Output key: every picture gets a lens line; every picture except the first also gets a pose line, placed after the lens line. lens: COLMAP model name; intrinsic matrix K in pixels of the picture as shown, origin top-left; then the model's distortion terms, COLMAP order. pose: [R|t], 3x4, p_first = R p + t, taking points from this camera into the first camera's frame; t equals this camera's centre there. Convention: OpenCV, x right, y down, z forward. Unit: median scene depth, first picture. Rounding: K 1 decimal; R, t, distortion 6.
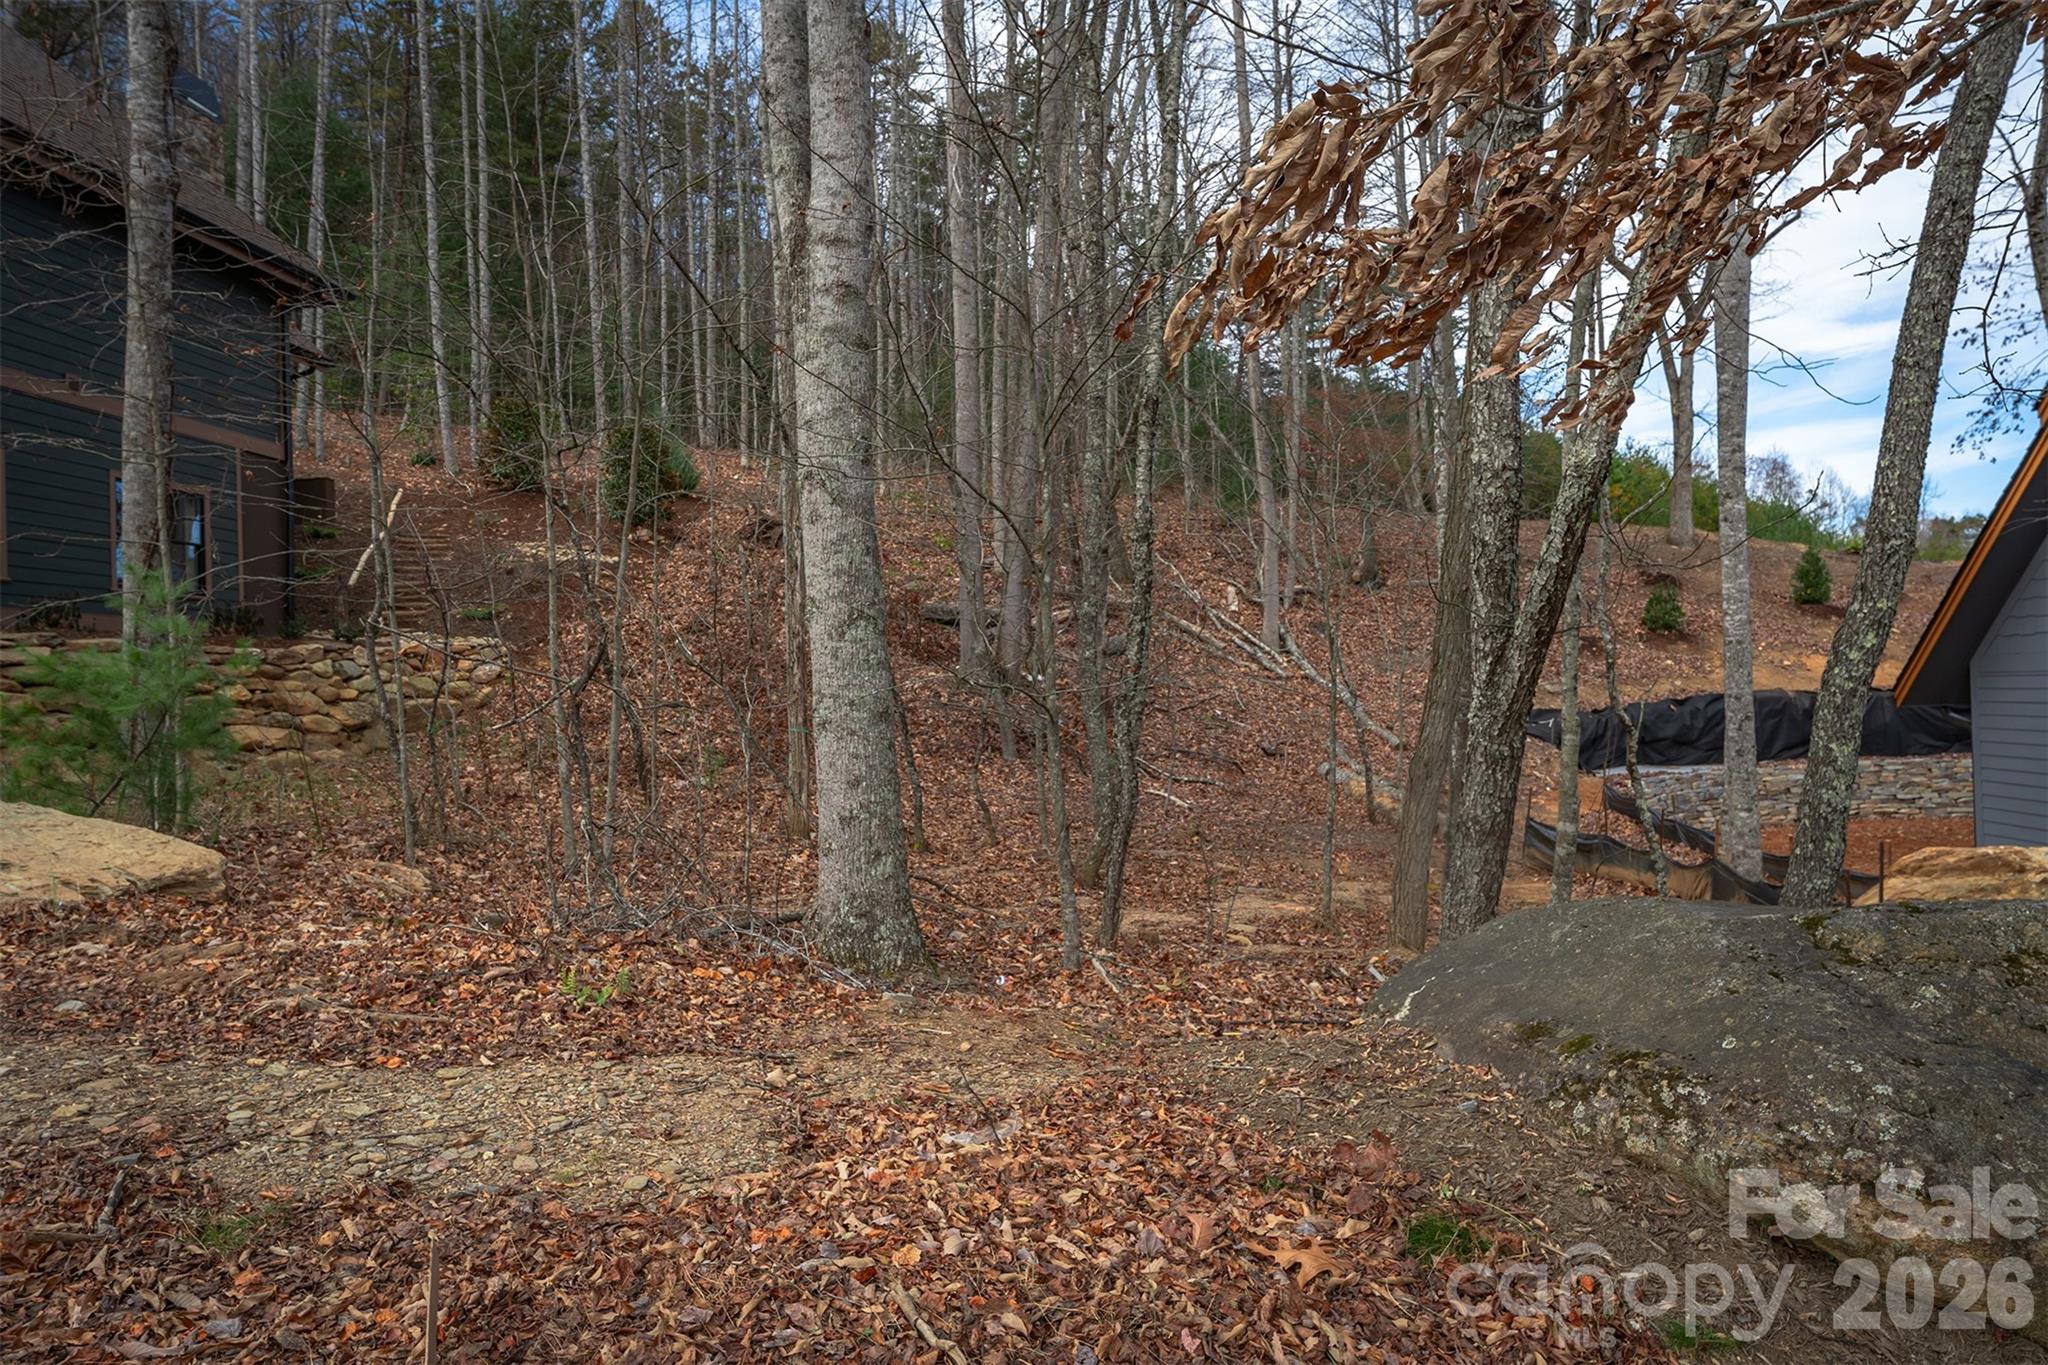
lens RADIAL K [[1315.1, 0, 1022.4], [0, 1315.1, 676.6], [0, 0, 1]] dist [0.000582, 0.008223]
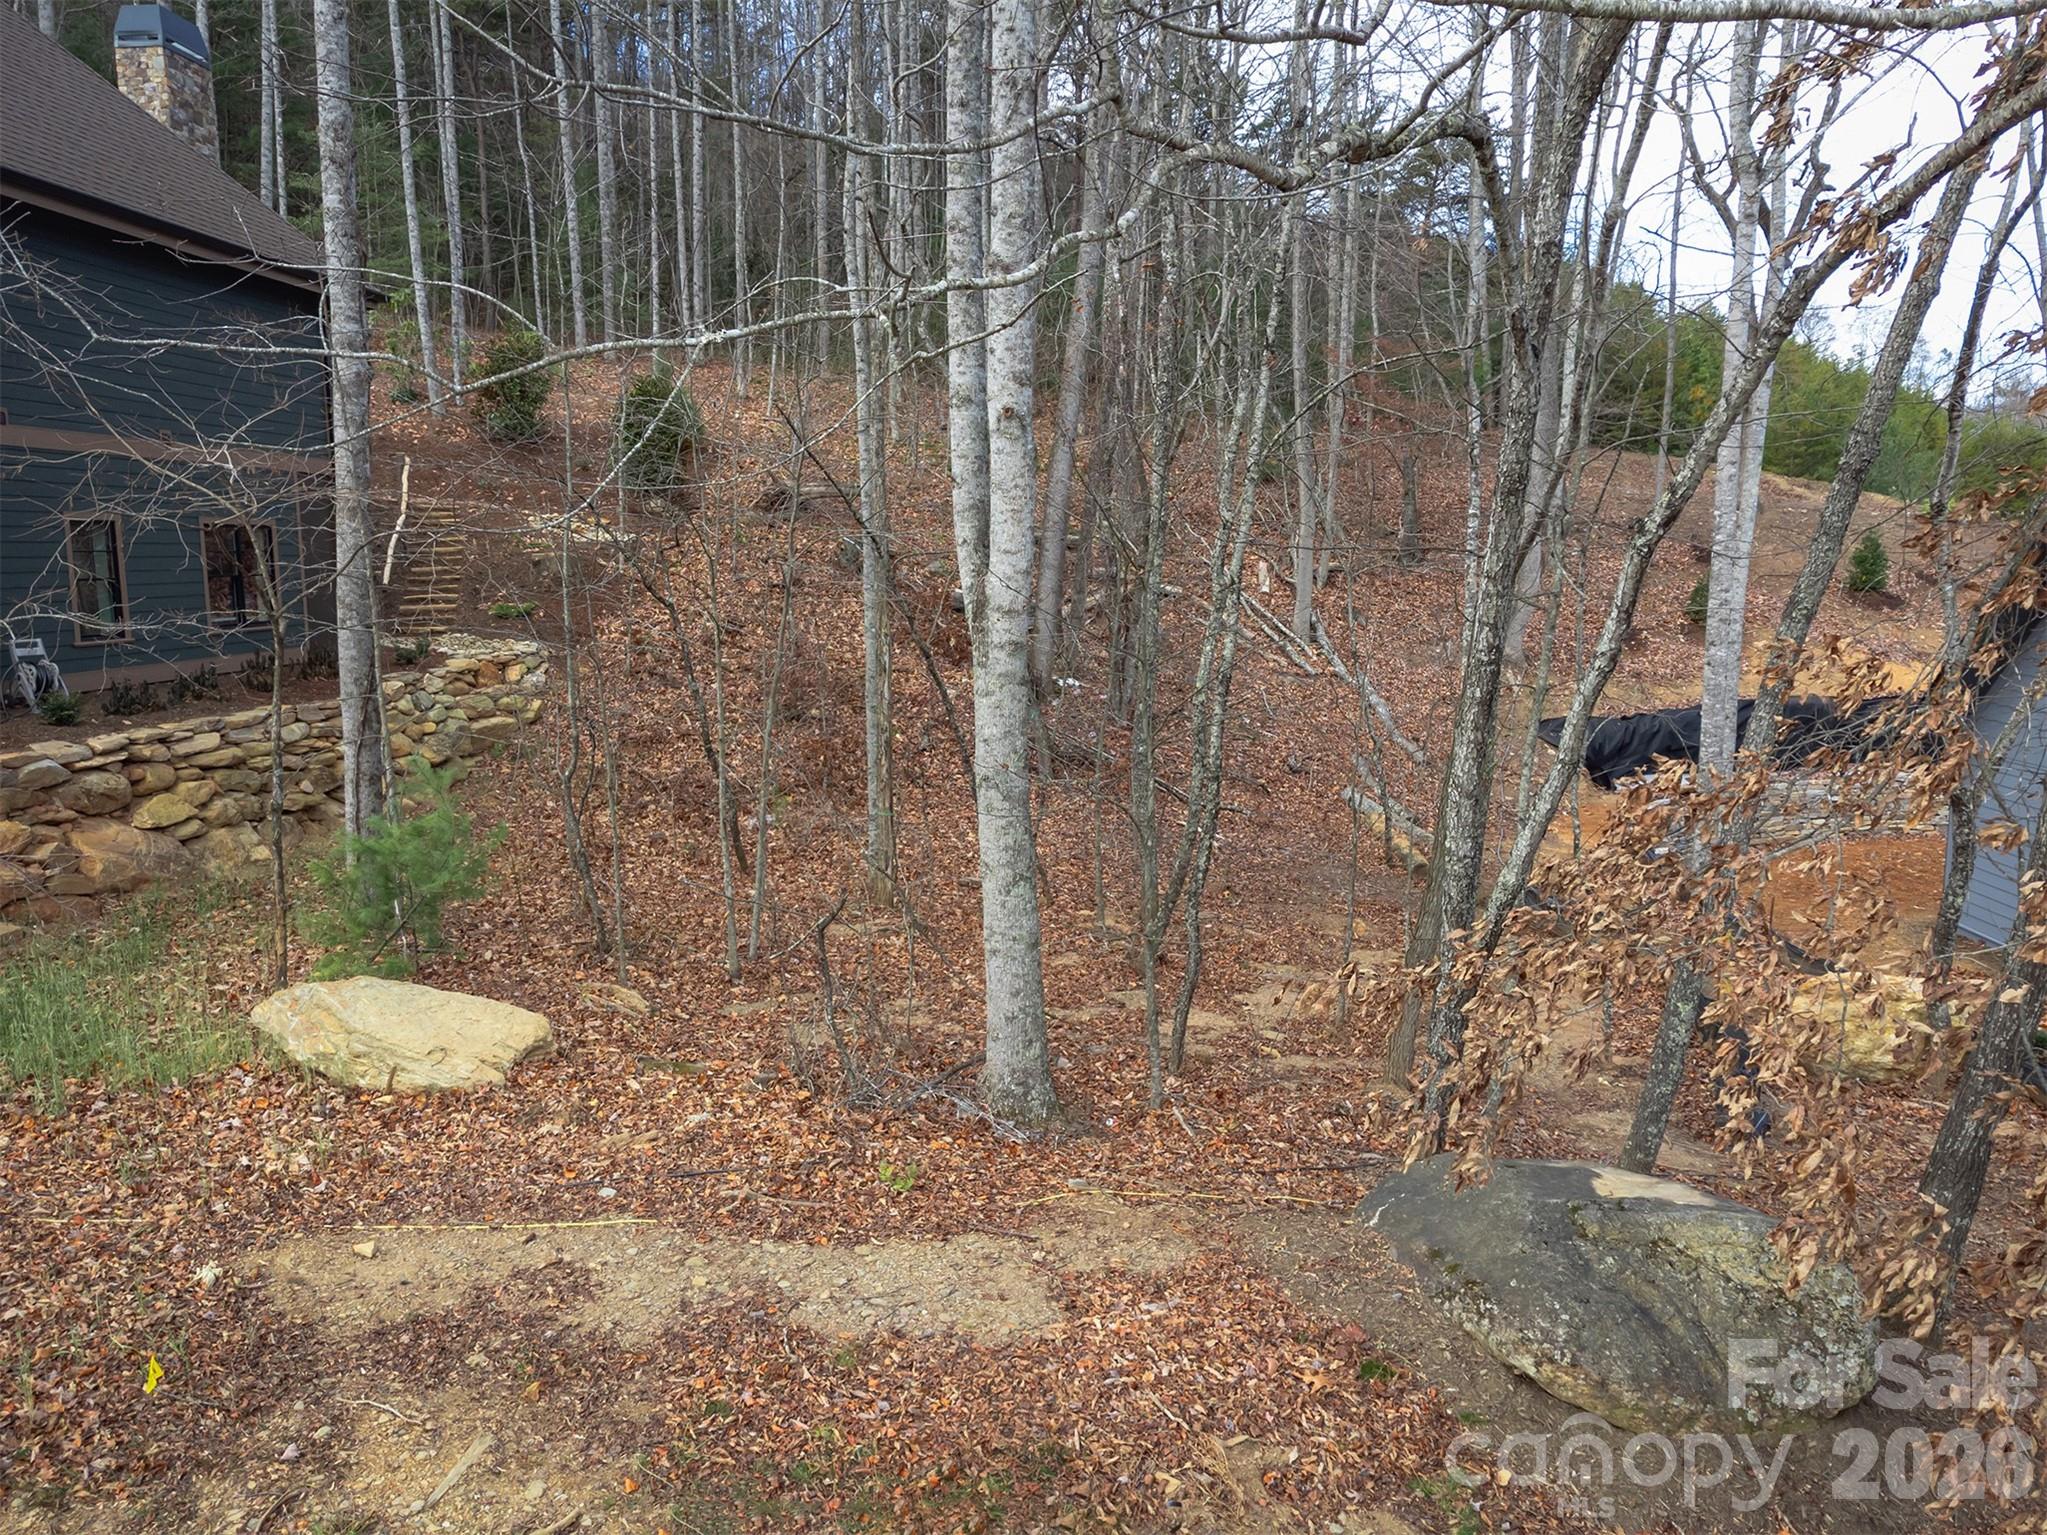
lens RADIAL K [[1526.2, 0, 1027.0], [0, 1526.2, 764.1], [0, 0, 1]] dist [0.023691, 0.000189]
pose [[0.999613, 0.021809, 0.017263, -0.148724], [-0.024109, 0.988876, 0.146777, -0.413049], [-0.013870, -0.147136, 0.989019, -0.614775]]
